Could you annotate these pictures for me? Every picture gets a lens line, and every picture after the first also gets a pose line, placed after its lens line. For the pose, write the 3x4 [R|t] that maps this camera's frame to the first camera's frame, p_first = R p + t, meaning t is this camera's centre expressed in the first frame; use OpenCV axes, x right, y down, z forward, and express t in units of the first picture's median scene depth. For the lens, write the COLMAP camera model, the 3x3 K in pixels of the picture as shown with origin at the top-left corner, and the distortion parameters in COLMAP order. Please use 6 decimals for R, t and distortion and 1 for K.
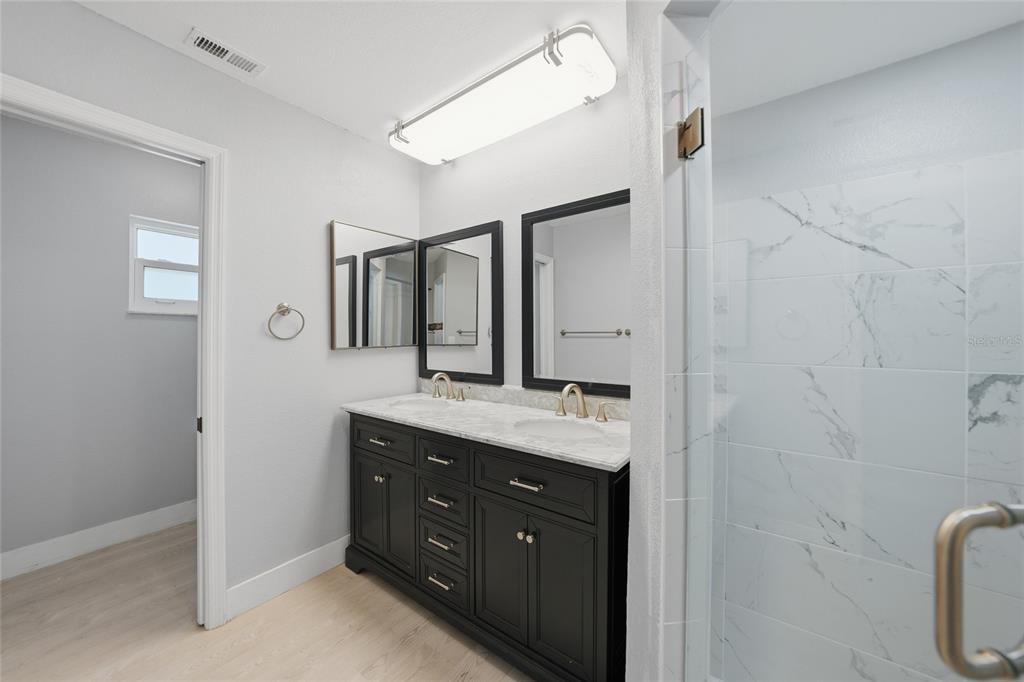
lens RADIAL K [[357.5, 0, 512.7], [0, 357.5, 335.5], [0, 0, 1]] dist [-0.016474, 0.001465]
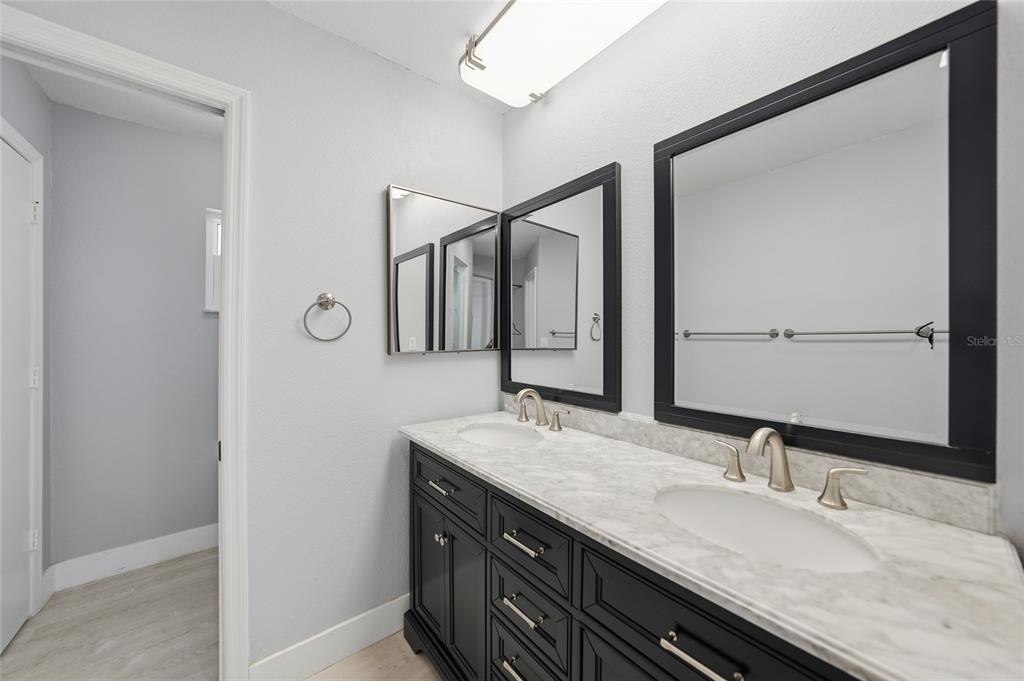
lens RADIAL K [[357.5, 0, 509.6], [0, 357.5, 339.1], [0, 0, 1]] dist [-0.016474, 0.001465]
pose [[0.964977, 0.004741, -0.262292, -0.053986], [-0.003882, 0.999985, 0.003791, 0.002330], [0.262306, -0.002639, 0.964981, 0.325203]]
